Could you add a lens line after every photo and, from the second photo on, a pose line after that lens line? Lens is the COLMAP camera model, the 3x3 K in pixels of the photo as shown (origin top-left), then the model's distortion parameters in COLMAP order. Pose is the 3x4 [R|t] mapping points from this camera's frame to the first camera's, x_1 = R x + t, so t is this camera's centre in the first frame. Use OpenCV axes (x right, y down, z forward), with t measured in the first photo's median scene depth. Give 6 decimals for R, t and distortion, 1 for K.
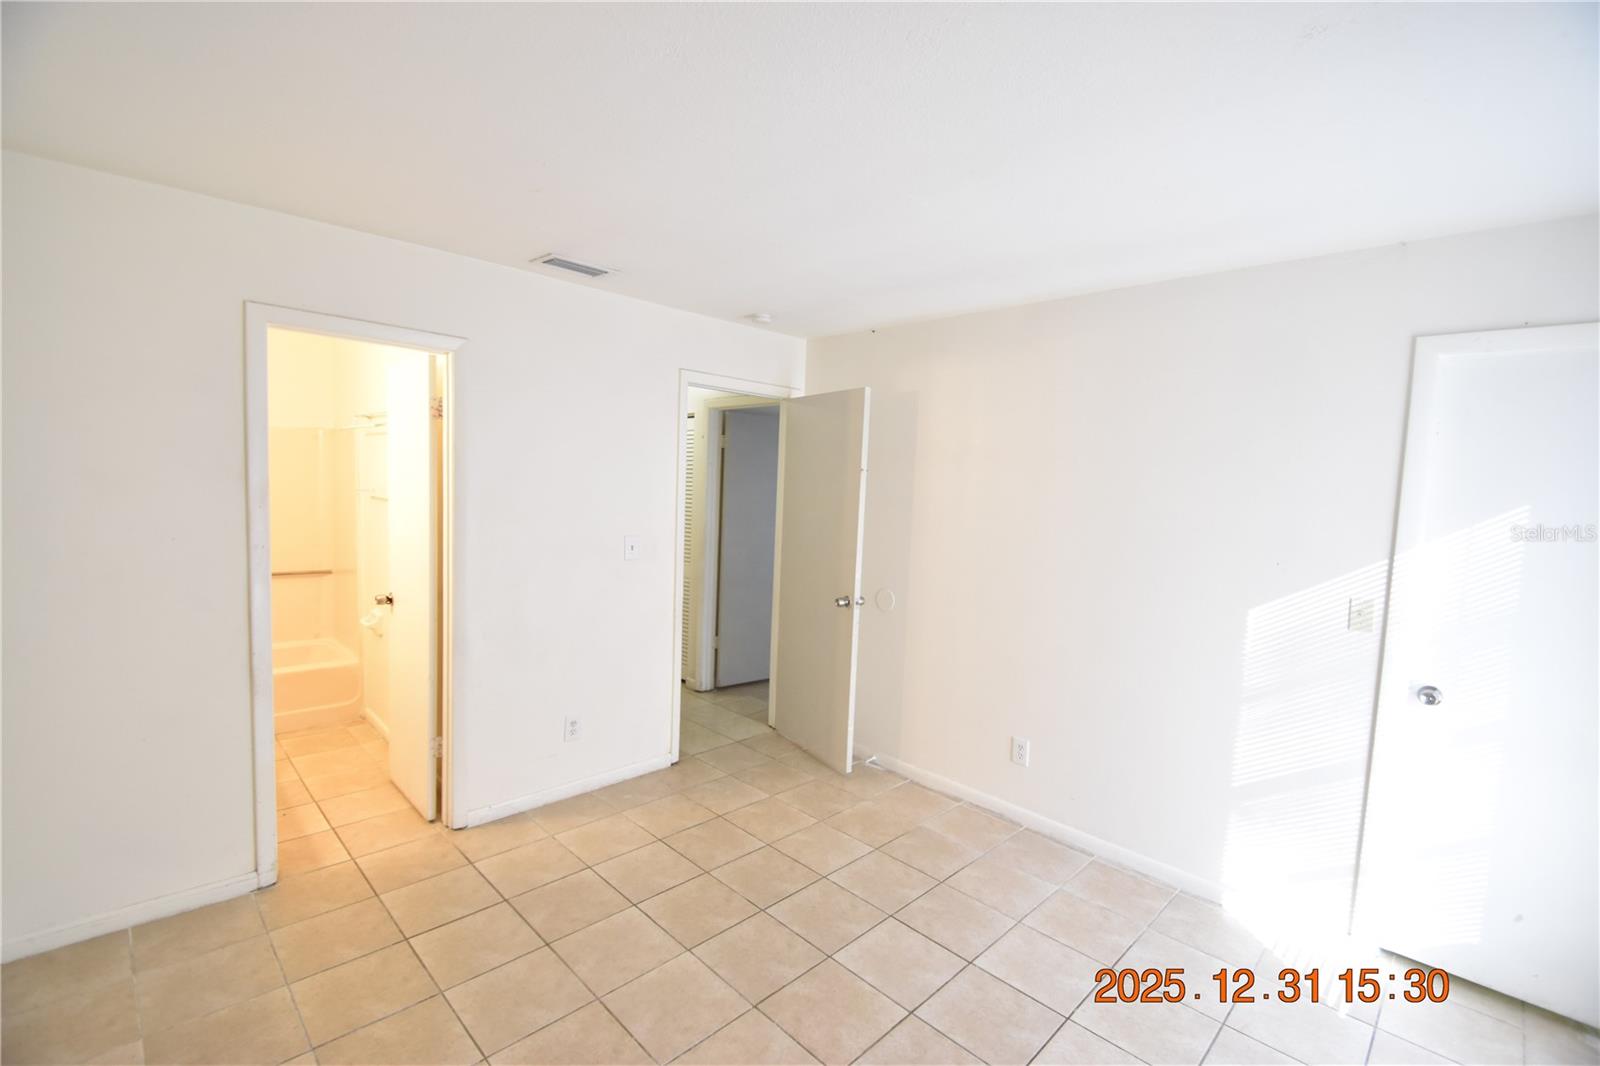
lens RADIAL K [[697.4, 0, 797.0], [0, 697.4, 535.4], [0, 0, 1]] dist [0.002864, -0.009272]
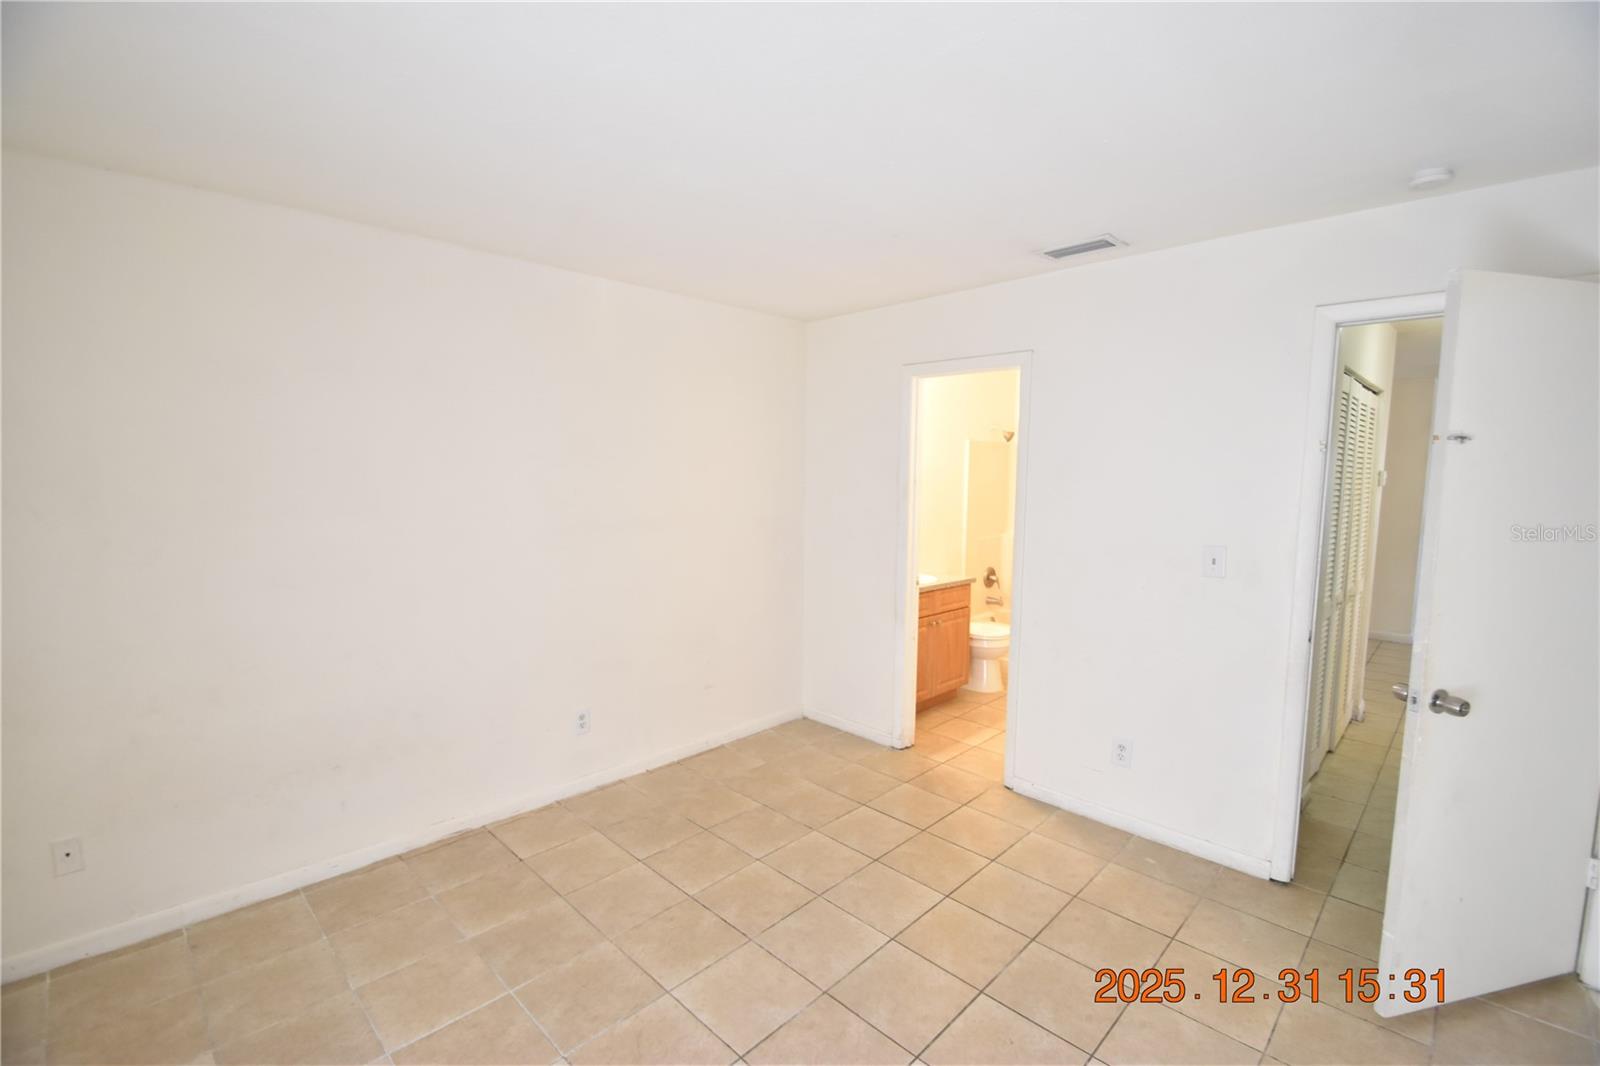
lens RADIAL K [[697.4, 0, 795.2], [0, 697.4, 534.5], [0, 0, 1]] dist [0.002864, -0.009272]
pose [[0.008468, 0.055538, -0.998421, 0.628844], [-0.079502, 0.995333, 0.054692, -0.021180], [0.996799, 0.078913, 0.012844, 0.622157]]
